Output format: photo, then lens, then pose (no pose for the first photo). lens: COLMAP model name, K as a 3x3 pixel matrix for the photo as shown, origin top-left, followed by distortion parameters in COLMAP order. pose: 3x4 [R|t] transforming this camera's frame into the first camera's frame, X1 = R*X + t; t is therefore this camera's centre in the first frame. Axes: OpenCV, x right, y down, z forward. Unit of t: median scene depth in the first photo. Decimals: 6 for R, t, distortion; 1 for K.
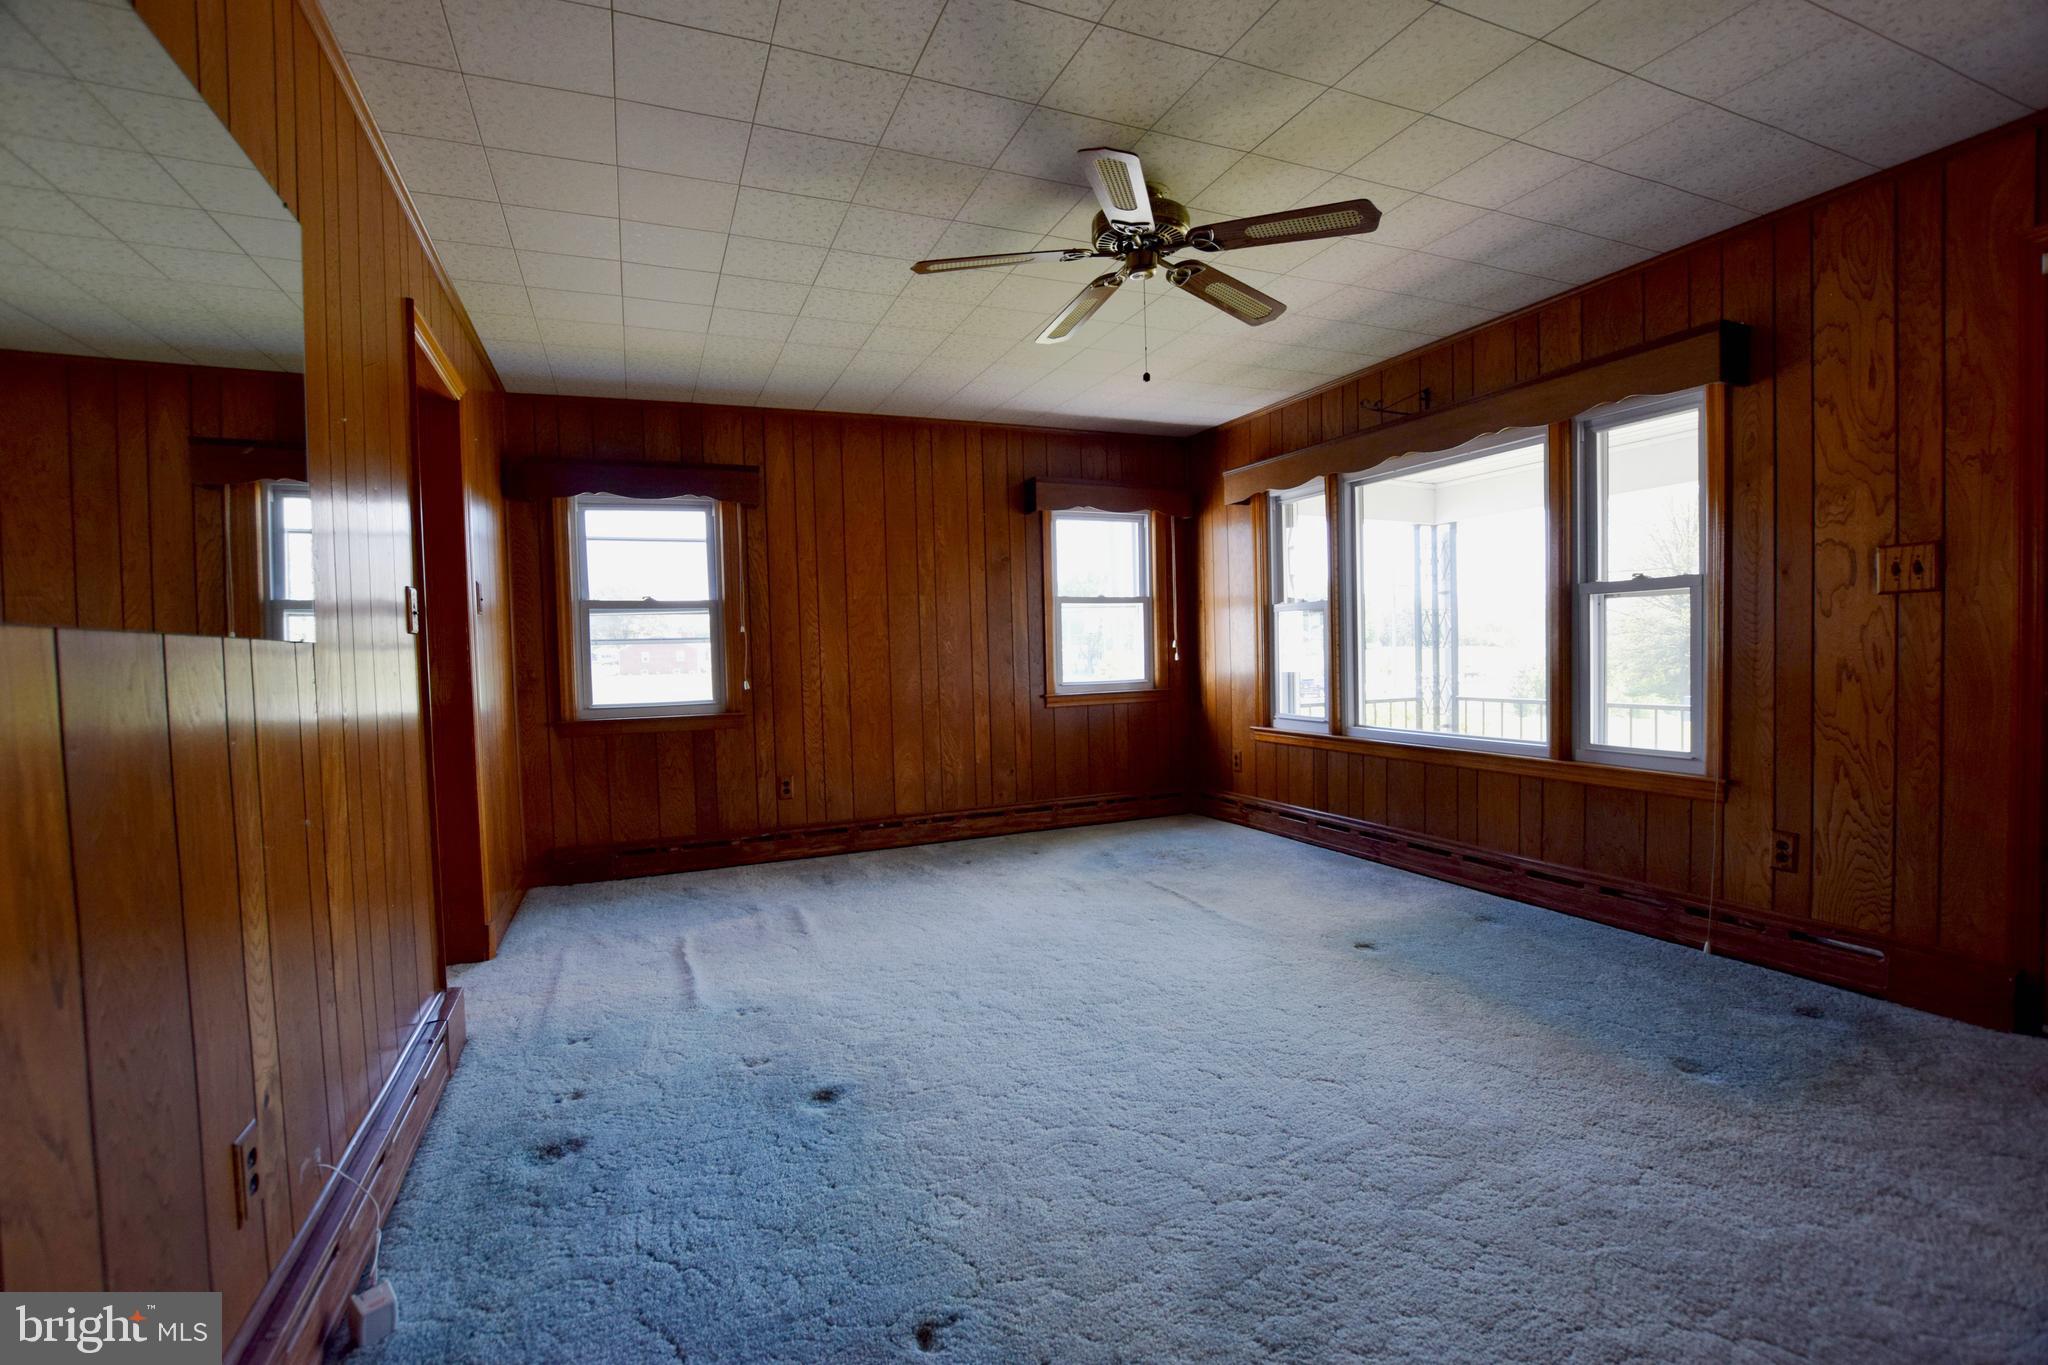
lens RADIAL K [[903.4, 0, 1022.1], [0, 903.4, 675.5], [0, 0, 1]] dist [-0.026442, 0.004442]
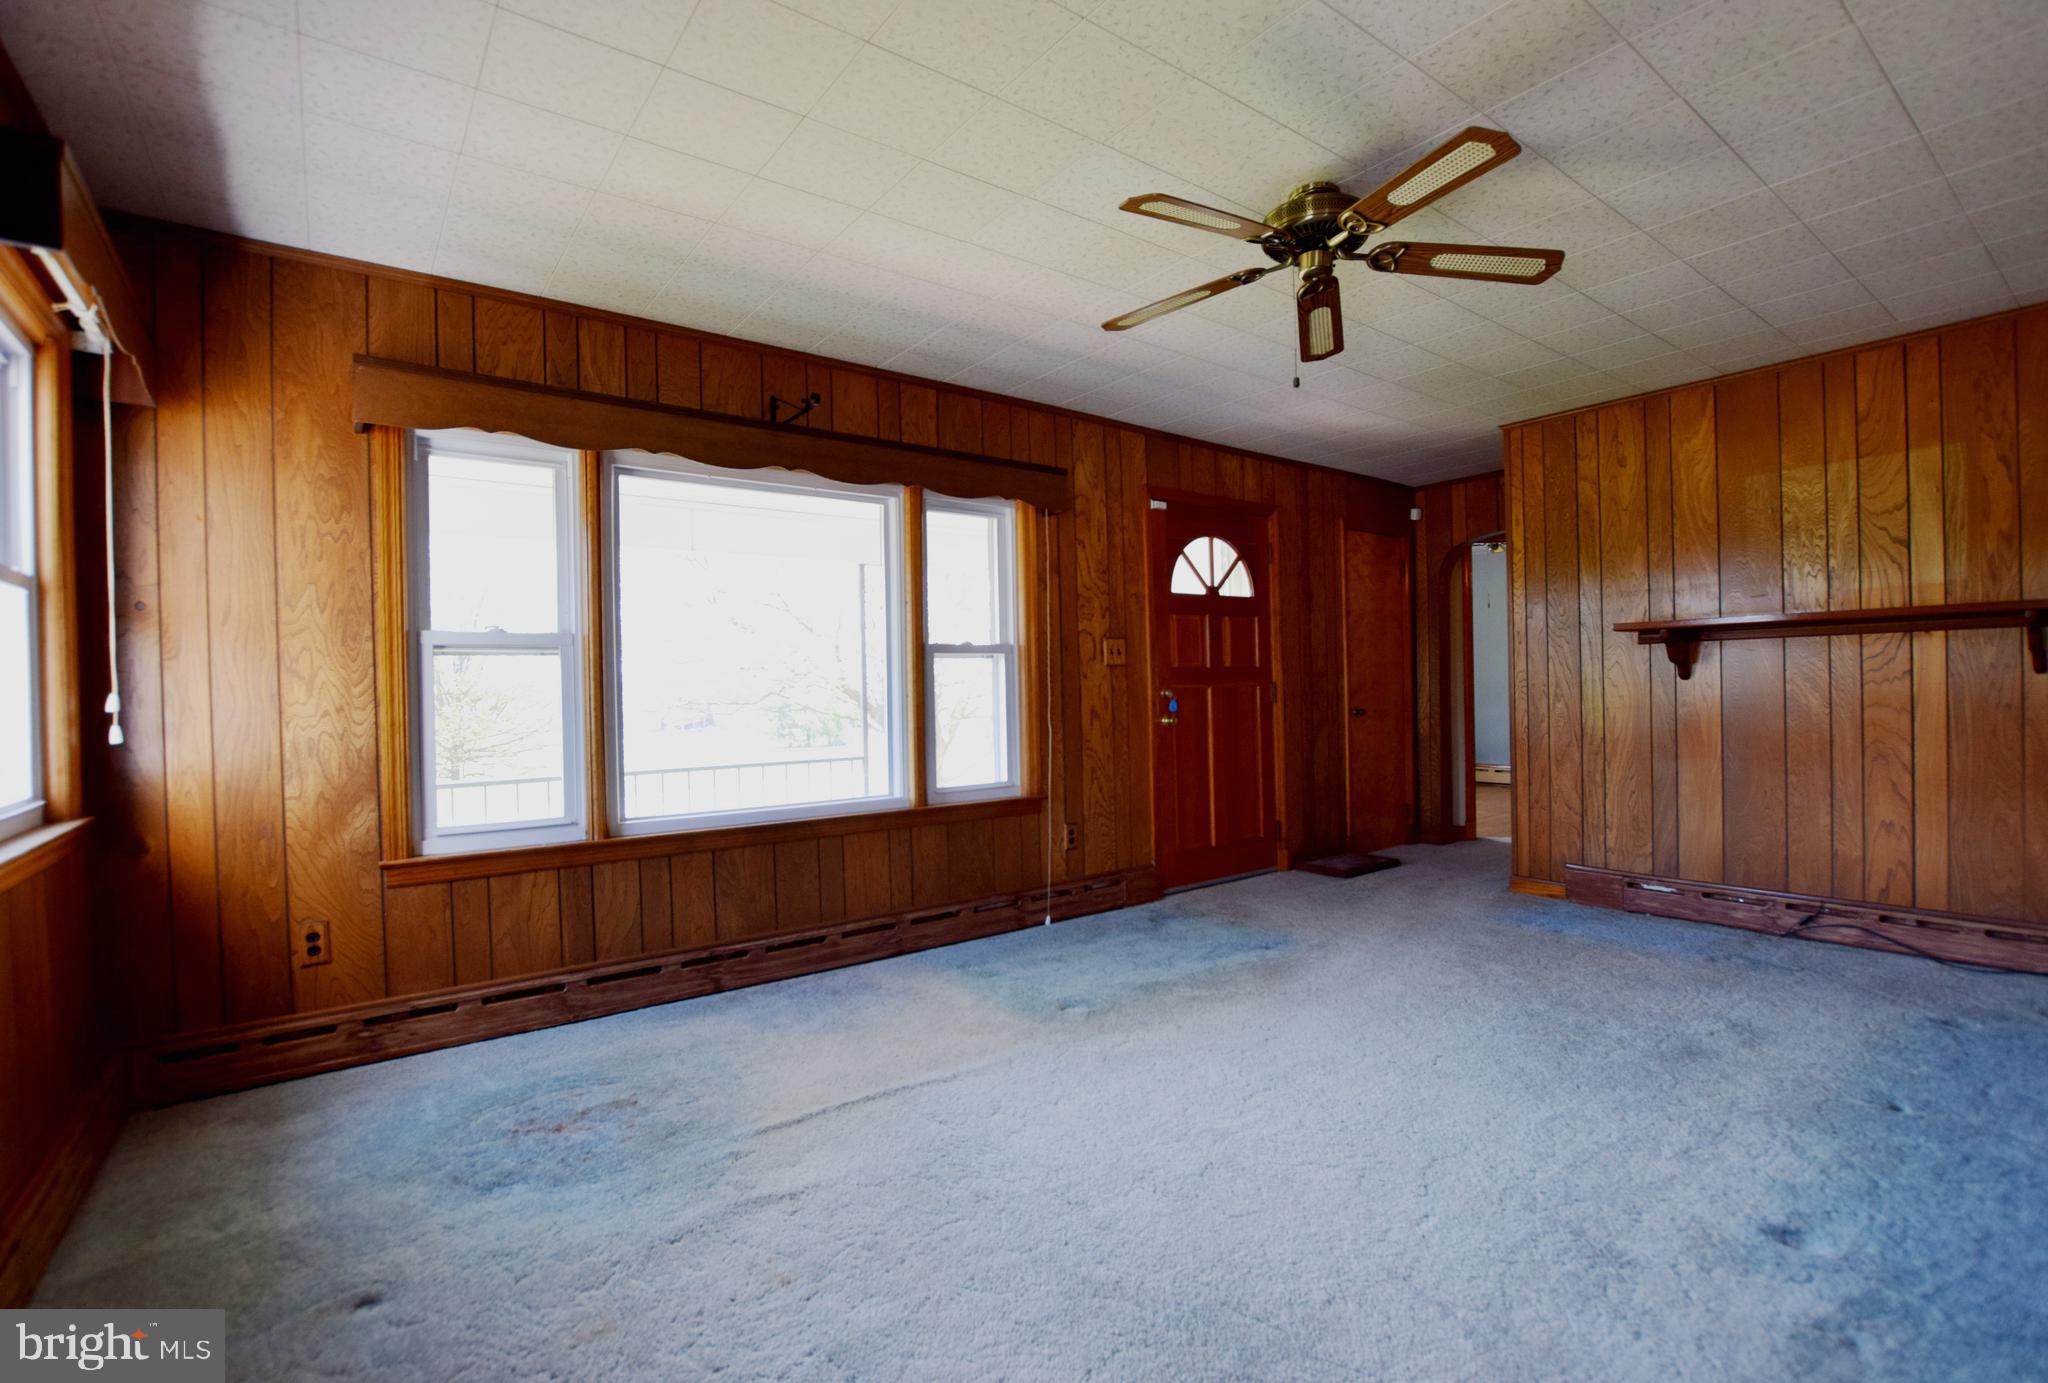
lens RADIAL K [[933.3, 0, 1022.1], [0, 933.3, 691.9], [0, 0, 1]] dist [-0.001711, -0.000071]
pose [[-0.218824, 0.027985, 0.975363, -0.544717], [0.055514, 0.998327, -0.016189, -0.018169], [-0.974184, 0.050604, -0.220011, 1.183779]]
